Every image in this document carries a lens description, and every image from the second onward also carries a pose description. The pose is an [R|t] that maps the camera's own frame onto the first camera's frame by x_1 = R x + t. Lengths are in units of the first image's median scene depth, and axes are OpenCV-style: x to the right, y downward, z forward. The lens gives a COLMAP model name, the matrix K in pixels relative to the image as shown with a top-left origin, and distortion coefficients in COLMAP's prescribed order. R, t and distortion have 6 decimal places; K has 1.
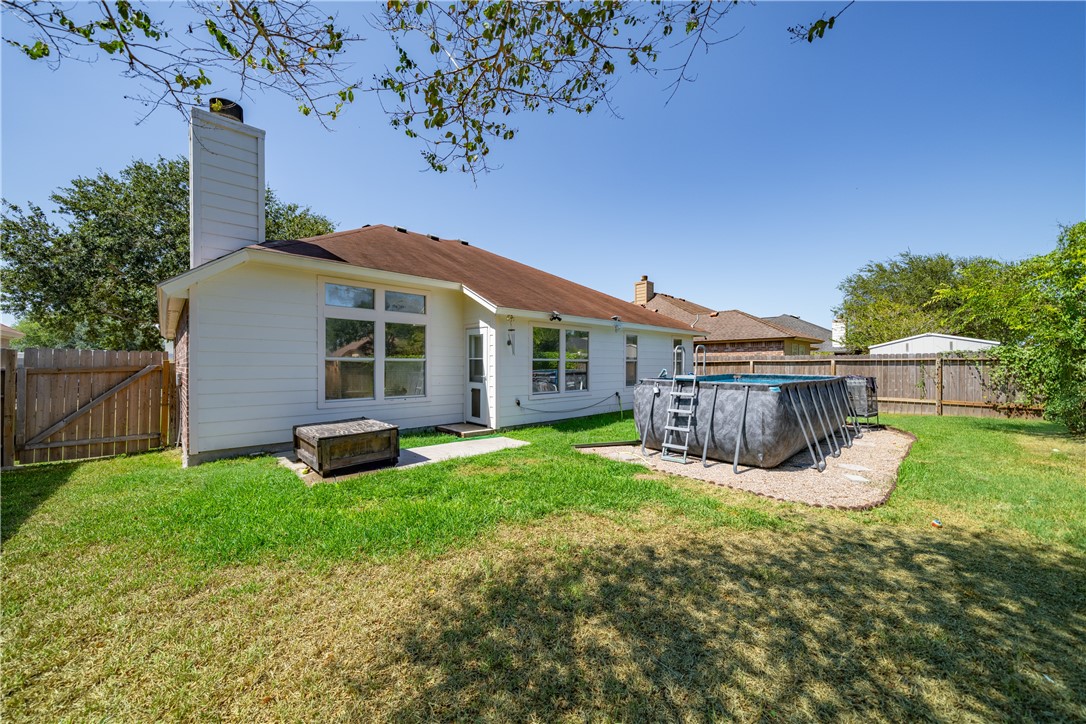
lens RADIAL K [[413.2, 0, 551.5], [0, 413.2, 360.5], [0, 0, 1]] dist [0.002201, 0.000055]
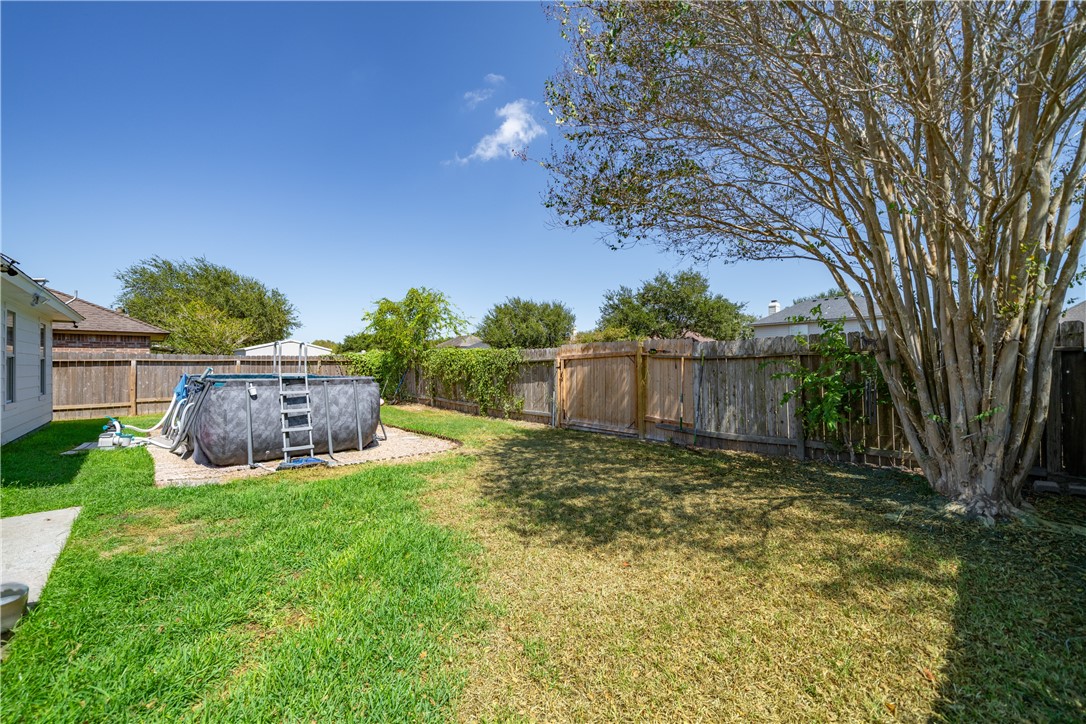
lens RADIAL K [[413.2, 0, 551.3], [0, 413.2, 364.8], [0, 0, 1]] dist [0.002201, 0.000055]
pose [[-0.018017, 0.001474, 0.999837, -0.693350], [-0.004709, 0.999988, -0.001559, 0.016547], [-0.999827, -0.004736, -0.018010, 0.454759]]
